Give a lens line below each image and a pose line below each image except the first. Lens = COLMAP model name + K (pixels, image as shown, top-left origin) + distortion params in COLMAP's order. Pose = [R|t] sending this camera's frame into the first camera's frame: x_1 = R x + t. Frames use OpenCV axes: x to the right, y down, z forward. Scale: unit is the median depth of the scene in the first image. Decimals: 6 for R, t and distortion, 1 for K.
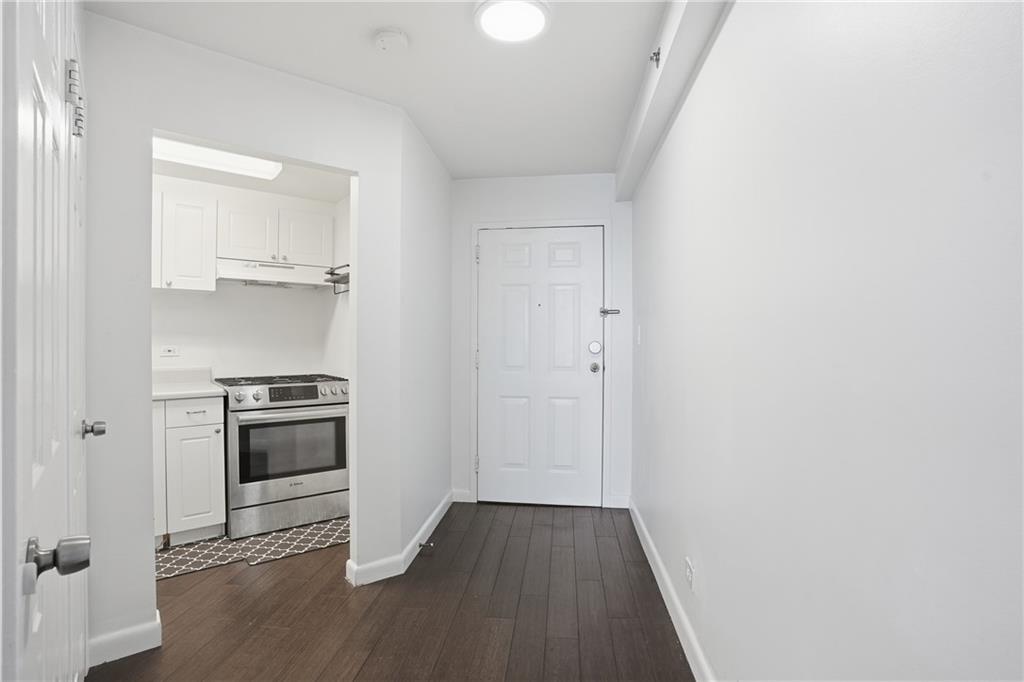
lens RADIAL K [[505.3, 0, 509.1], [0, 505.3, 332.8], [0, 0, 1]] dist [-0.033048, 0.000151]
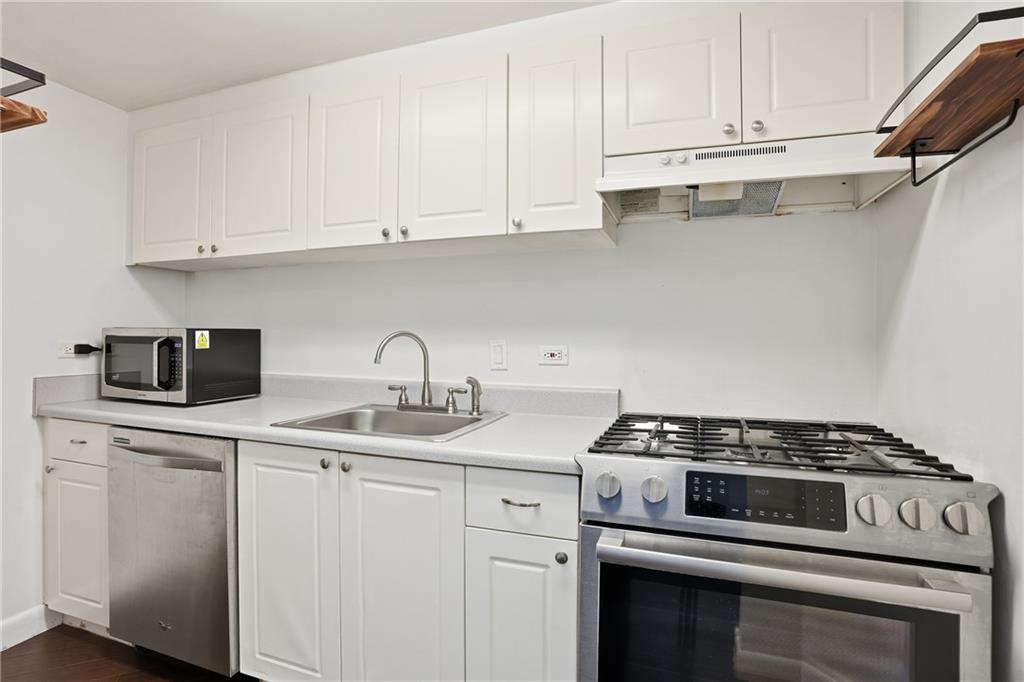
lens RADIAL K [[505.3, 0, 509.1], [0, 505.3, 332.8], [0, 0, 1]] dist [-0.033048, 0.000151]
pose [[0.513992, -0.003434, -0.857788, -0.227784], [0.003209, 0.999993, -0.002081, 0.012869], [0.857789, -0.001683, 0.514000, 0.671880]]
